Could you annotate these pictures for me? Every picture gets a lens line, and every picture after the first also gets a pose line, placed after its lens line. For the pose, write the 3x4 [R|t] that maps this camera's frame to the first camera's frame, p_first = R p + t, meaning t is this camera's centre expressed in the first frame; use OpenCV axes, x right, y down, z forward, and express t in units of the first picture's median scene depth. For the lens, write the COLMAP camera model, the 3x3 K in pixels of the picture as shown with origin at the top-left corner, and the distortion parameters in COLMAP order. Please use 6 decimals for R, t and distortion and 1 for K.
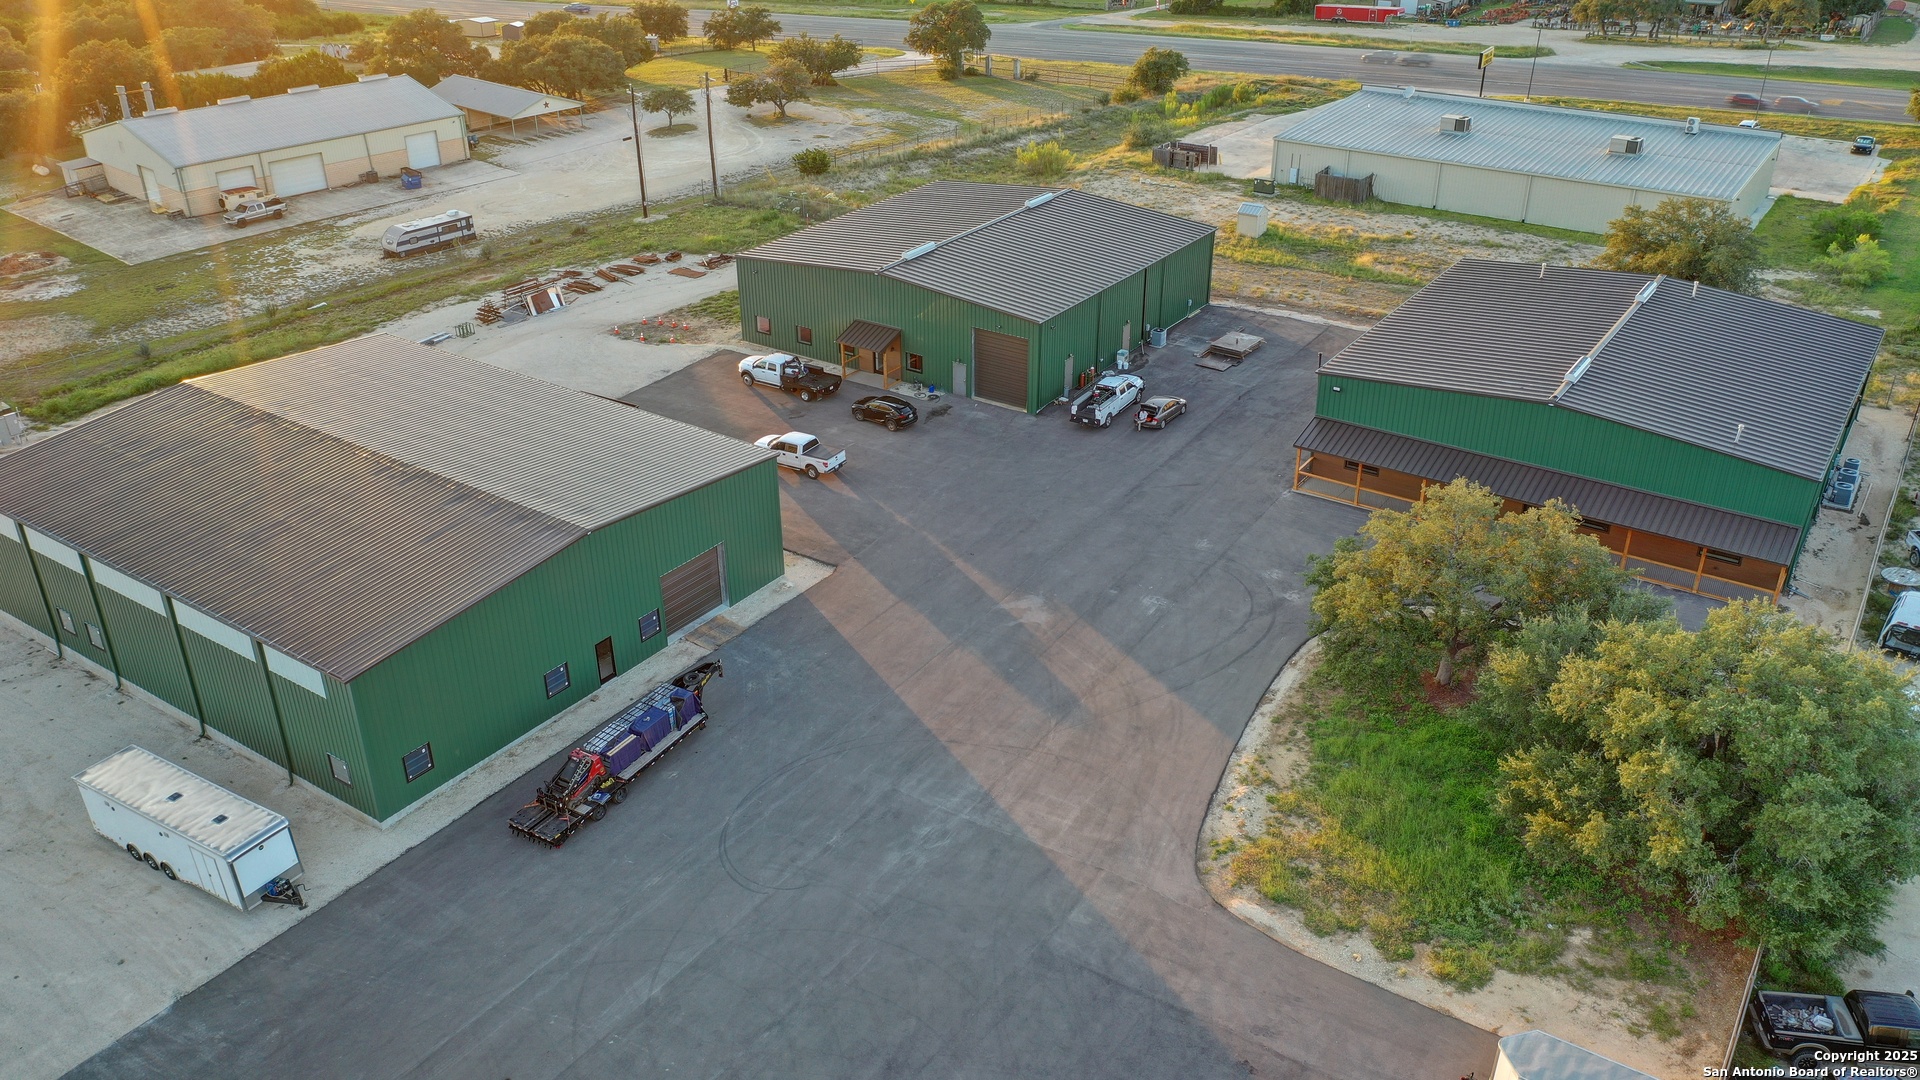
lens RADIAL K [[1517.1, 0, 959.4], [0, 1517.1, 535.9], [0, 0, 1]] dist [0.002506, 0.003677]
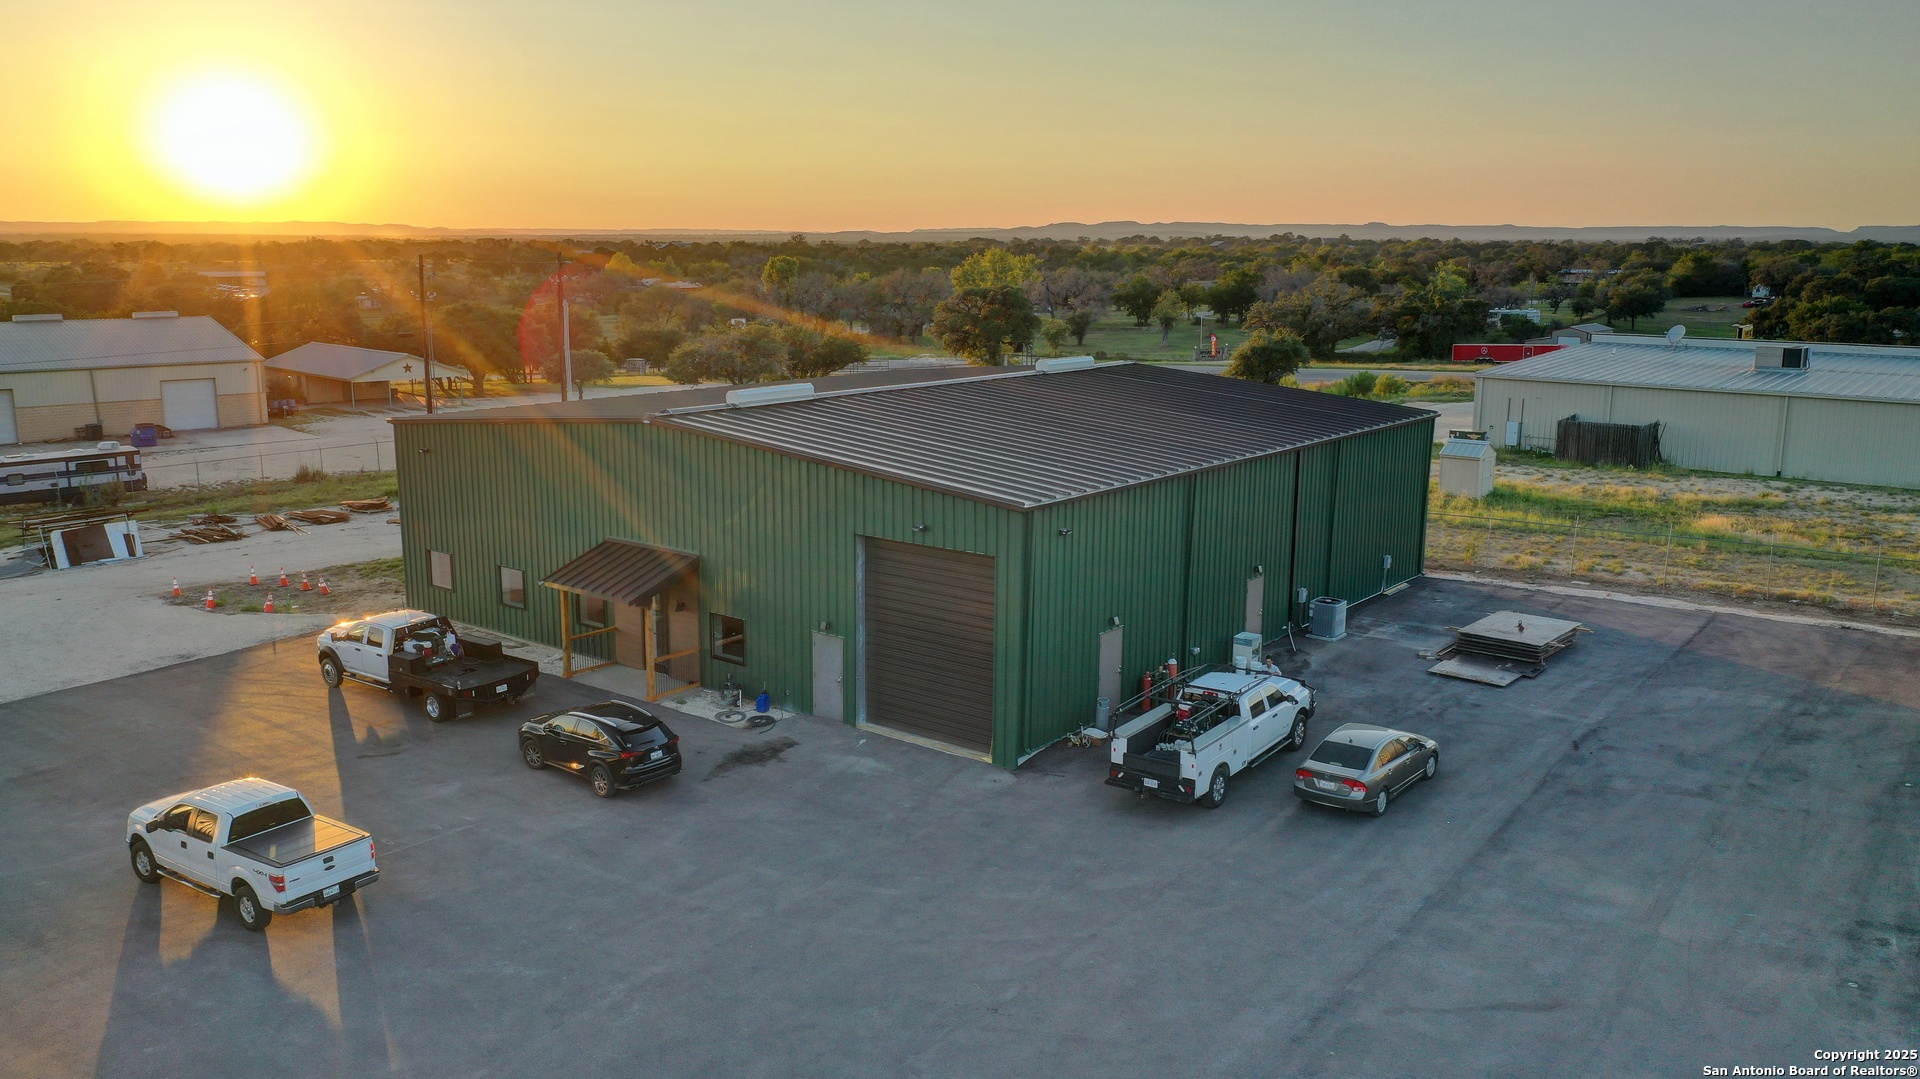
lens RADIAL K [[1517.1, 0, 957.4], [0, 1517.1, 542.2], [0, 0, 1]] dist [0.002506, 0.003677]
pose [[0.997919, 0.024477, -0.059655, 0.056265], [-0.040177, 0.959640, -0.278345, -0.030023], [0.050435, 0.280163, 0.958627, 0.628719]]
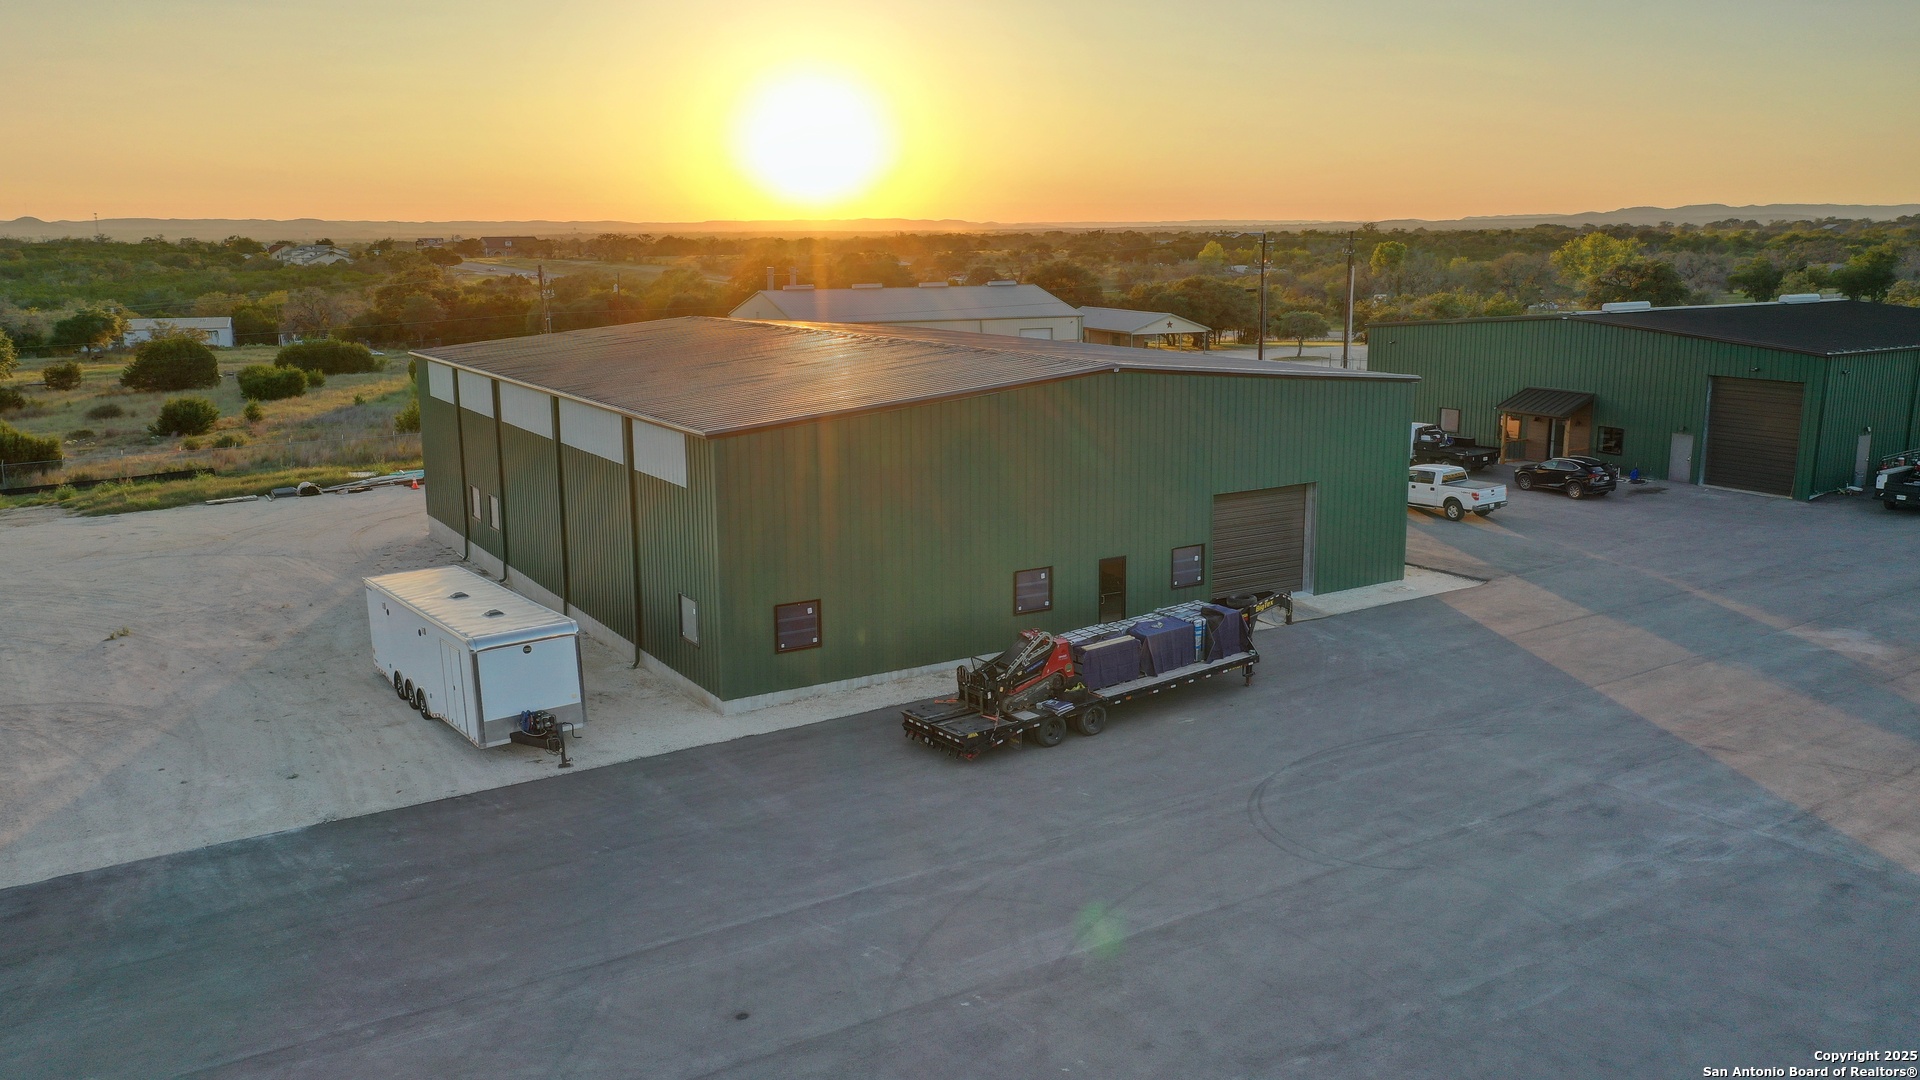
lens RADIAL K [[1517.1, 0, 960.5], [0, 1517.1, 547.3], [0, 0, 1]] dist [0.002506, 0.003677]
pose [[0.919123, 0.080579, -0.385643, -0.032141], [-0.181231, 0.955620, -0.232264, 0.159035], [0.349813, 0.283369, 0.892935, 0.280395]]
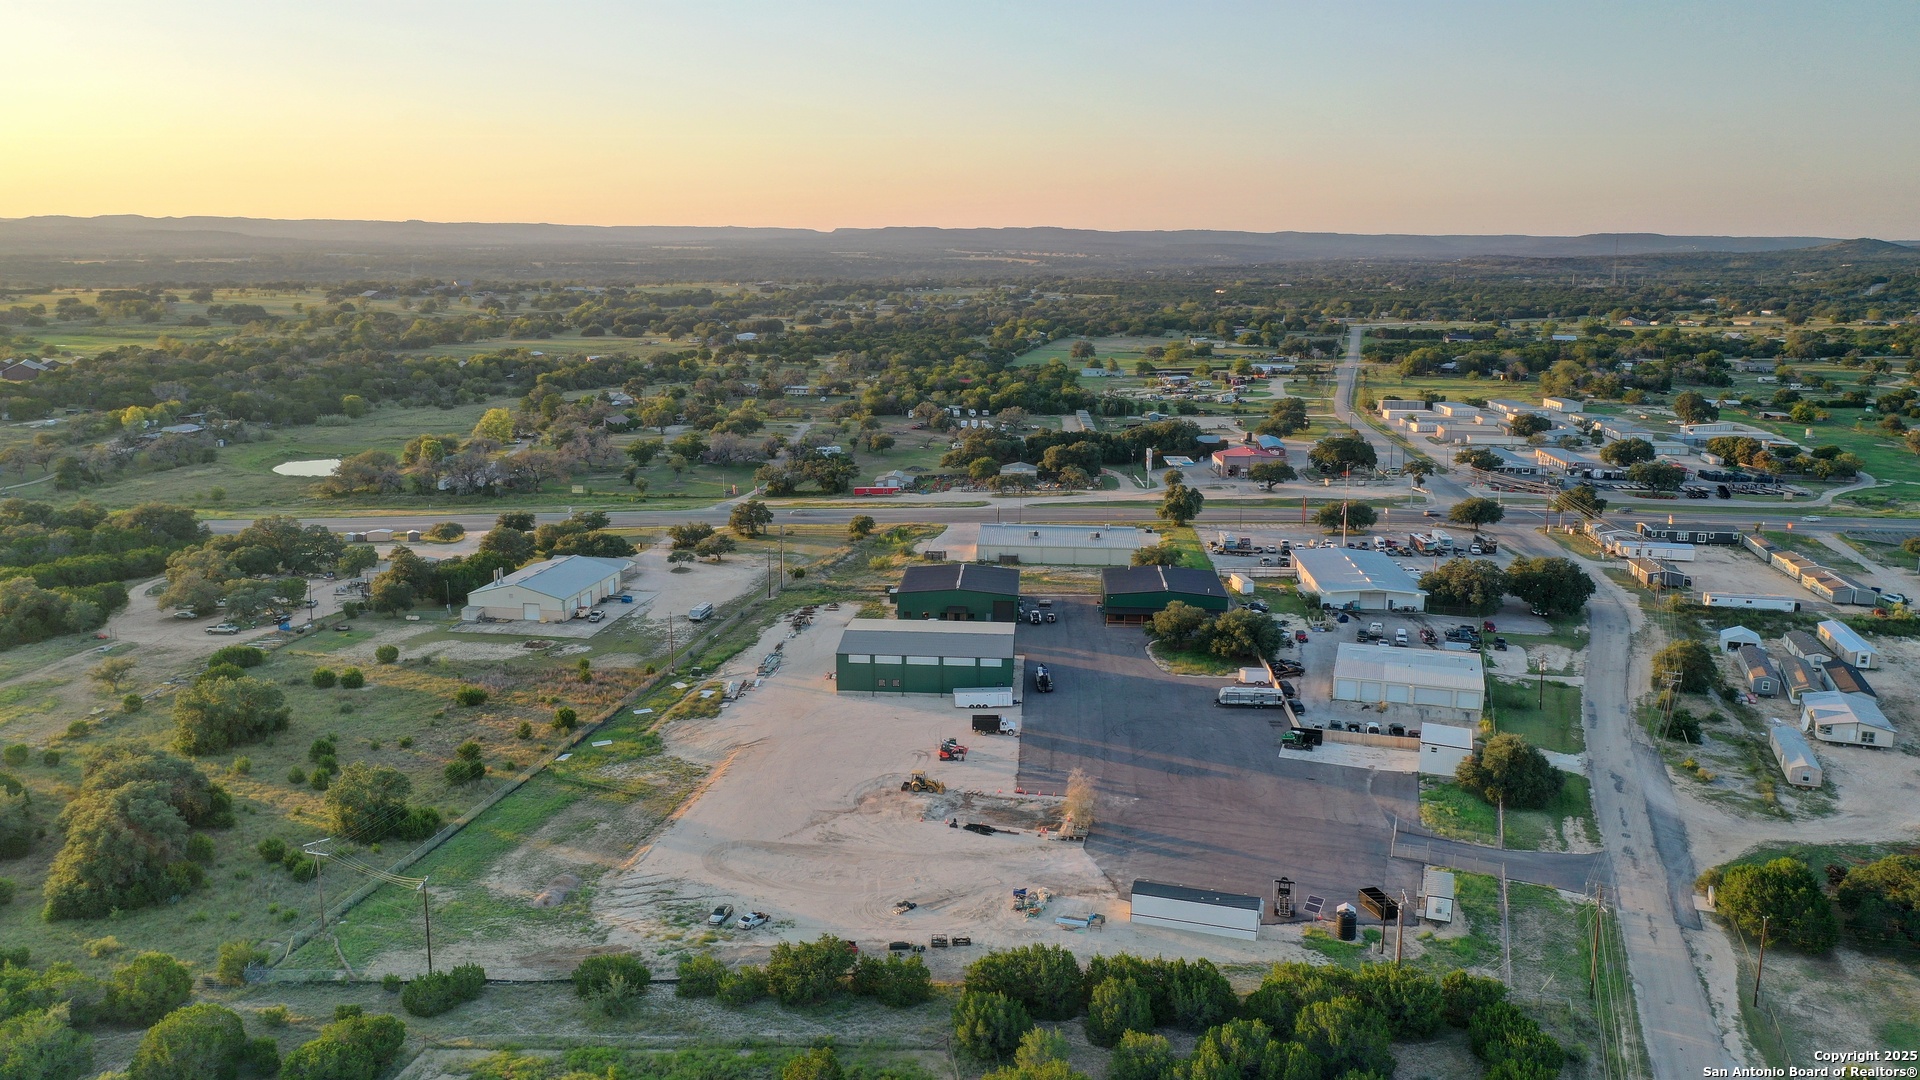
lens RADIAL K [[1517.1, 0, 951.3], [0, 1517.1, 536.2], [0, 0, 1]] dist [0.002506, 0.003677]
pose [[0.855896, -0.084430, 0.510210, -1.701026], [0.224648, 0.949336, -0.219759, 0.421949], [-0.465807, 0.302708, 0.831500, -1.691787]]
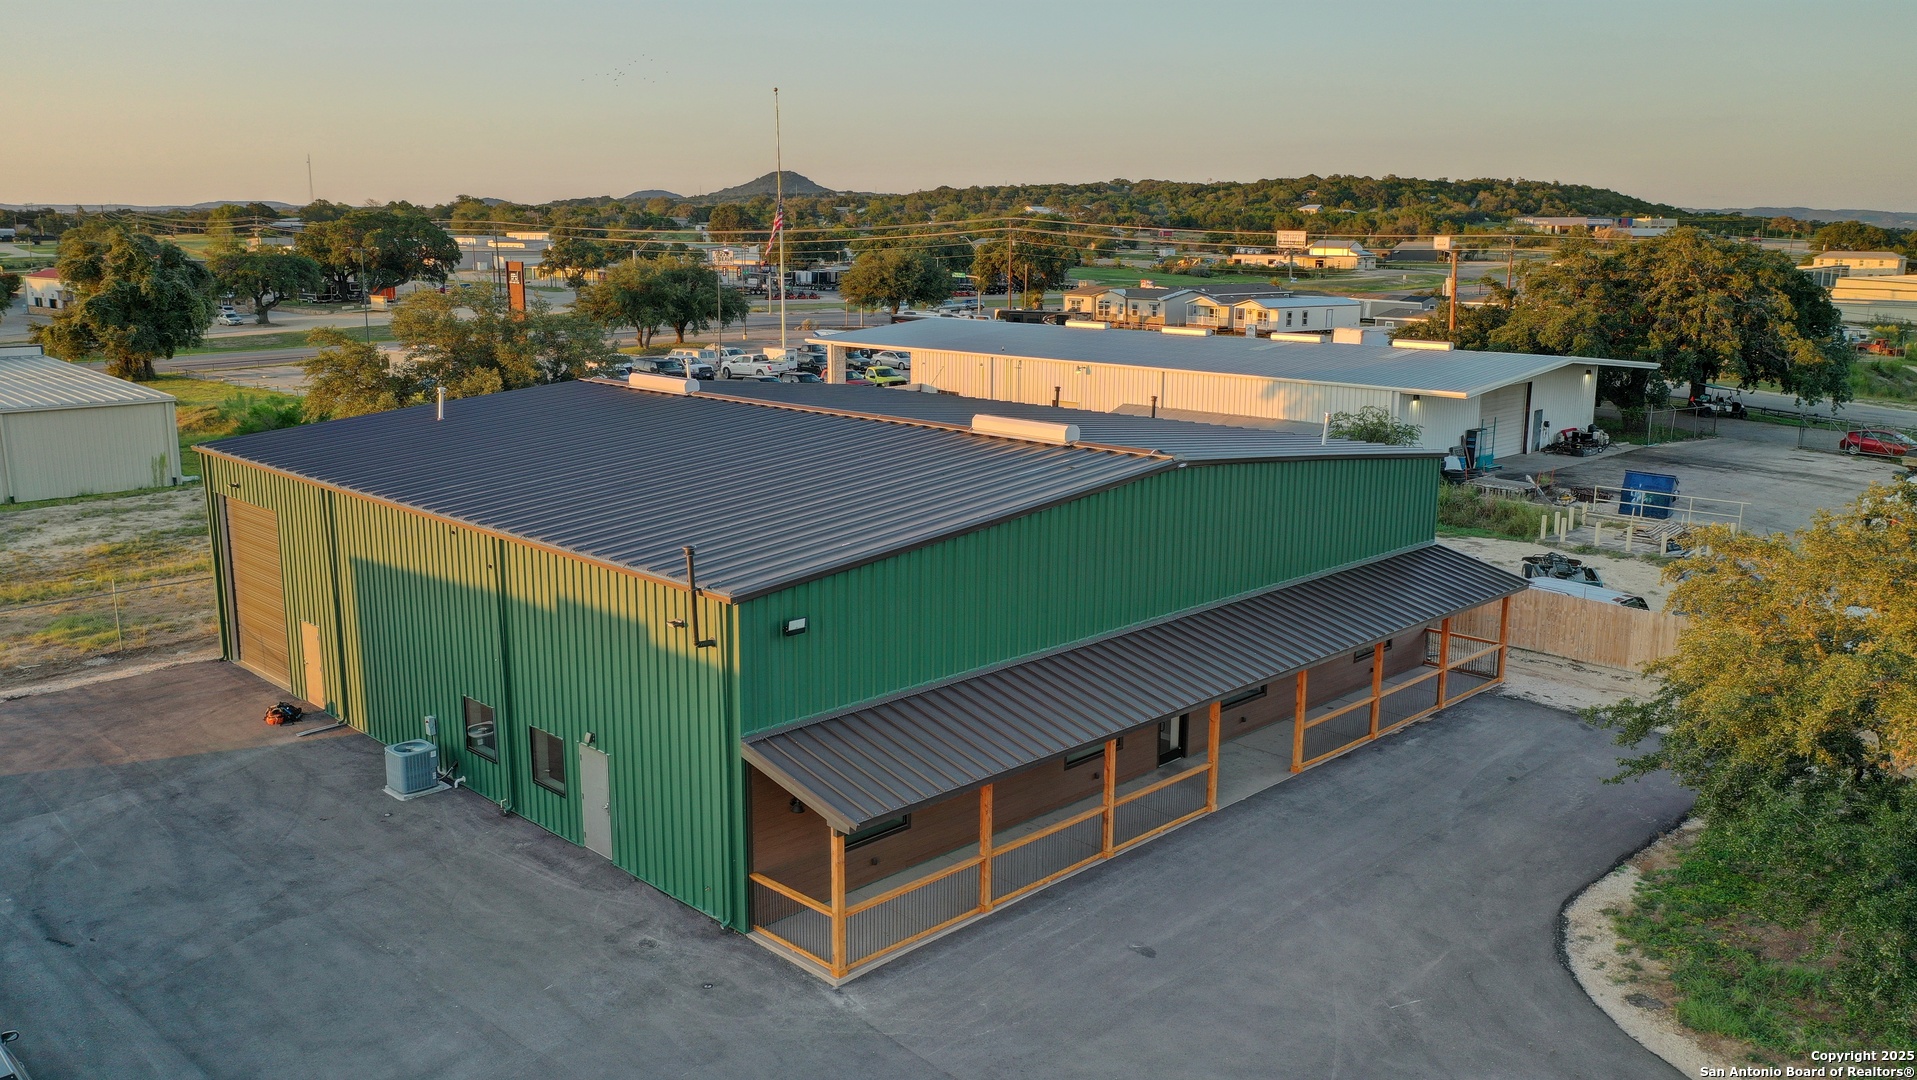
lens RADIAL K [[1514.7, 0, 958.4], [0, 1514.7, 541.1], [0, 0, 1]] dist [0.002506, 0.003677]
pose [[0.173714, -0.193564, 0.965586, -0.043439], [0.448193, 0.888604, 0.097500, -0.110618], [-0.876896, 0.415832, 0.241117, 0.759546]]
